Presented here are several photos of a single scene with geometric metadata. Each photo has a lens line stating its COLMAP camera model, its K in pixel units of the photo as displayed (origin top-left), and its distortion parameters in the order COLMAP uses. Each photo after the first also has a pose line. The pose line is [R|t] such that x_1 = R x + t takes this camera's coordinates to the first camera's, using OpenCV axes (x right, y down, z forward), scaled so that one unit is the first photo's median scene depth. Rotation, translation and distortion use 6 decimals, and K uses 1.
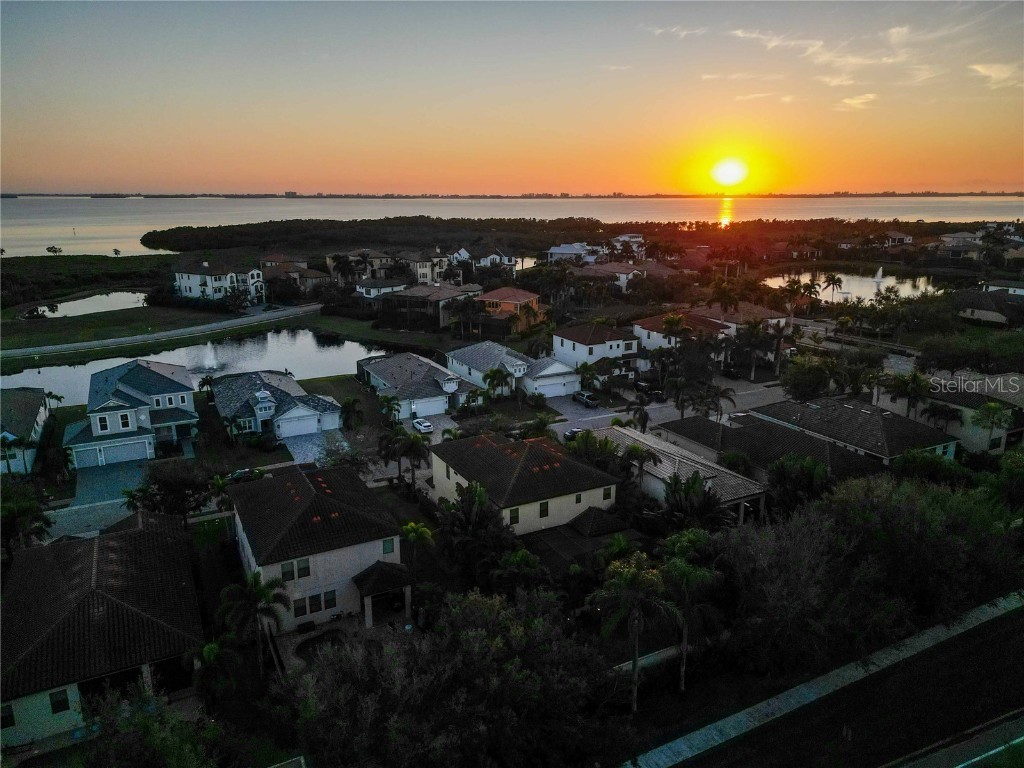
lens RADIAL K [[708.5, 0, 507.8], [0, 708.5, 383.8], [0, 0, 1]] dist [0.079681, -0.073955]
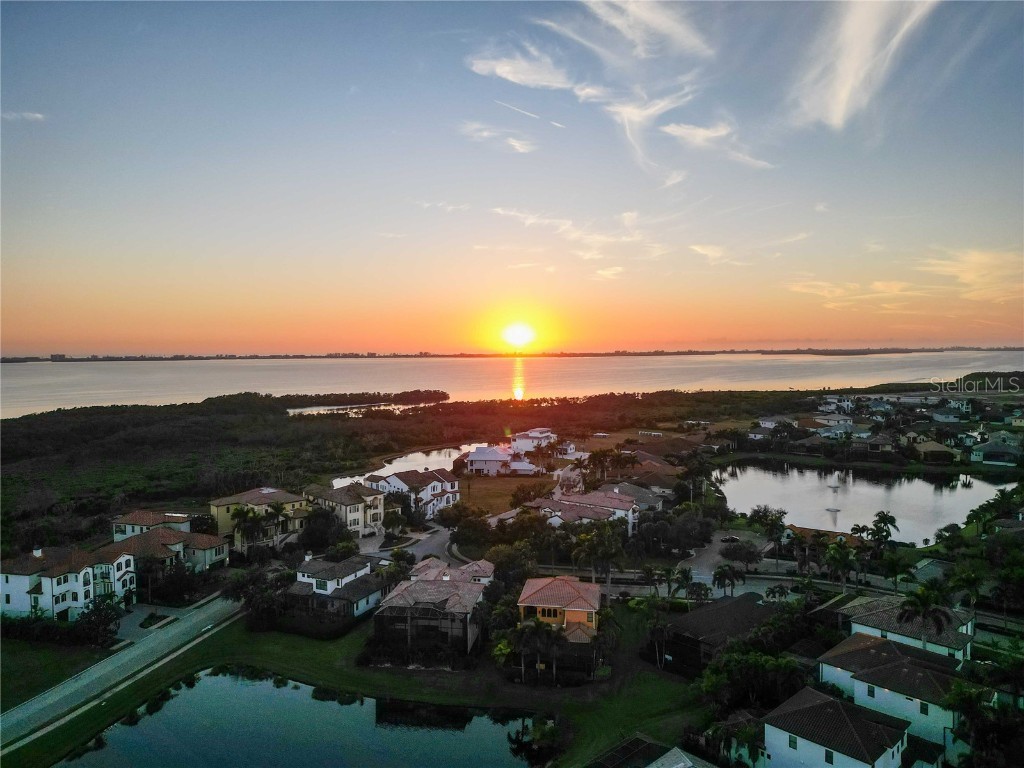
lens RADIAL K [[703.9, 0, 495.6], [0, 703.9, 383.3], [0, 0, 1]] dist [0.084047, -0.071875]
pose [[0.963402, -0.024728, 0.266916, -0.356156], [0.080109, 0.976791, -0.198651, -0.282000], [-0.255809, 0.212764, 0.943024, 0.469825]]
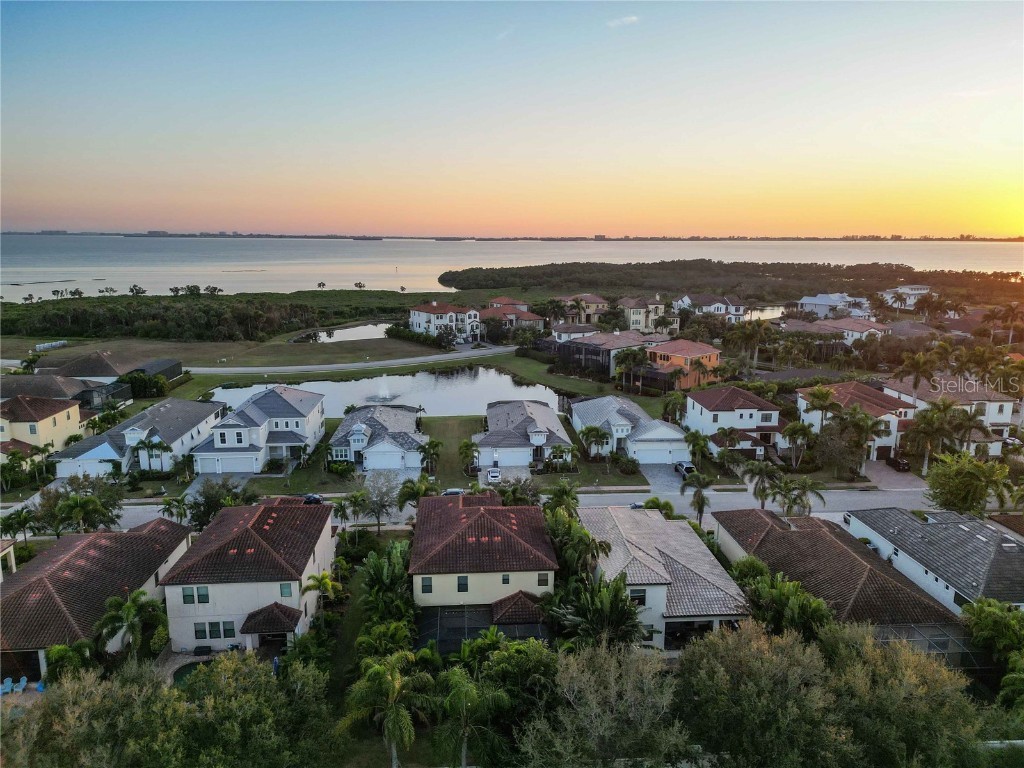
lens RADIAL K [[708.7, 0, 512.0], [0, 708.7, 384.0], [0, 0, 1]] dist [0.072672, -0.078494]
pose [[0.916539, 0.085685, -0.390659, 0.241526], [-0.107153, 0.993680, -0.033448, -0.032941], [0.385324, 0.072516, 0.919928, 0.070049]]
